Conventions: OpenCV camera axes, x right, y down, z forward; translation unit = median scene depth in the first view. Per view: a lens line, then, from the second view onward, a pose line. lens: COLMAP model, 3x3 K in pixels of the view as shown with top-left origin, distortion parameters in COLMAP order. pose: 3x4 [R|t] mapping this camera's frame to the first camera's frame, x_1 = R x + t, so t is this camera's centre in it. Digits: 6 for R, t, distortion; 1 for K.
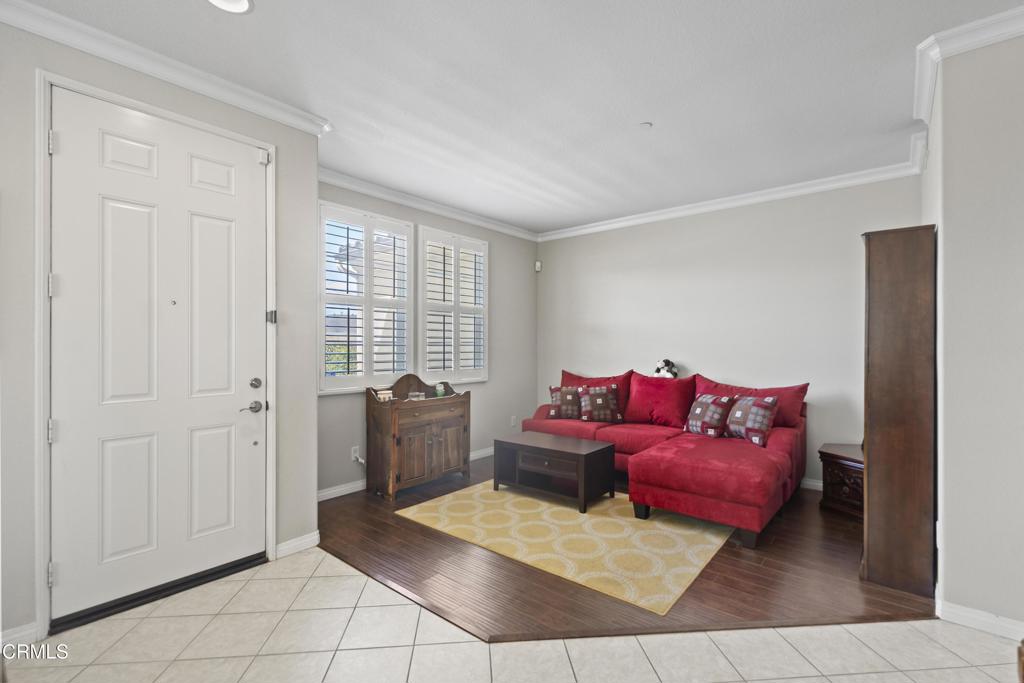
lens RADIAL K [[462.7, 0, 512.0], [0, 462.7, 341.5], [0, 0, 1]] dist [0.001673, 0.000455]
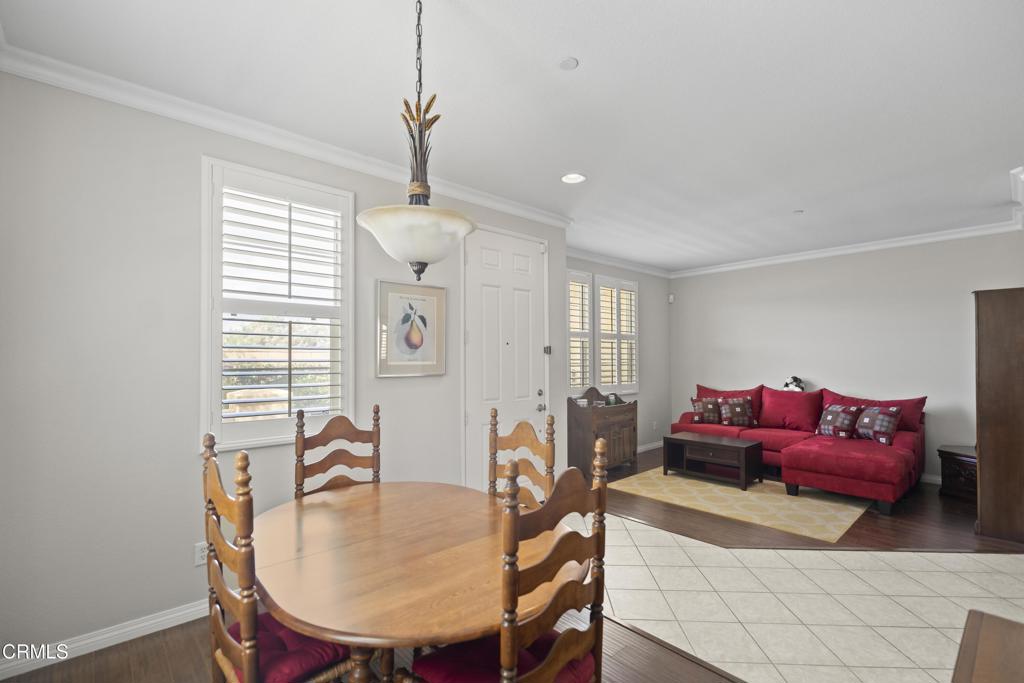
lens RADIAL K [[461.0, 0, 509.9], [0, 461.0, 345.9], [0, 0, 1]] dist [-0.001372, -0.001061]
pose [[0.989765, -0.005659, -0.142595, -0.296689], [0.003302, 0.999854, -0.016756, -0.029921], [0.142669, 0.016113, 0.989639, -0.394584]]
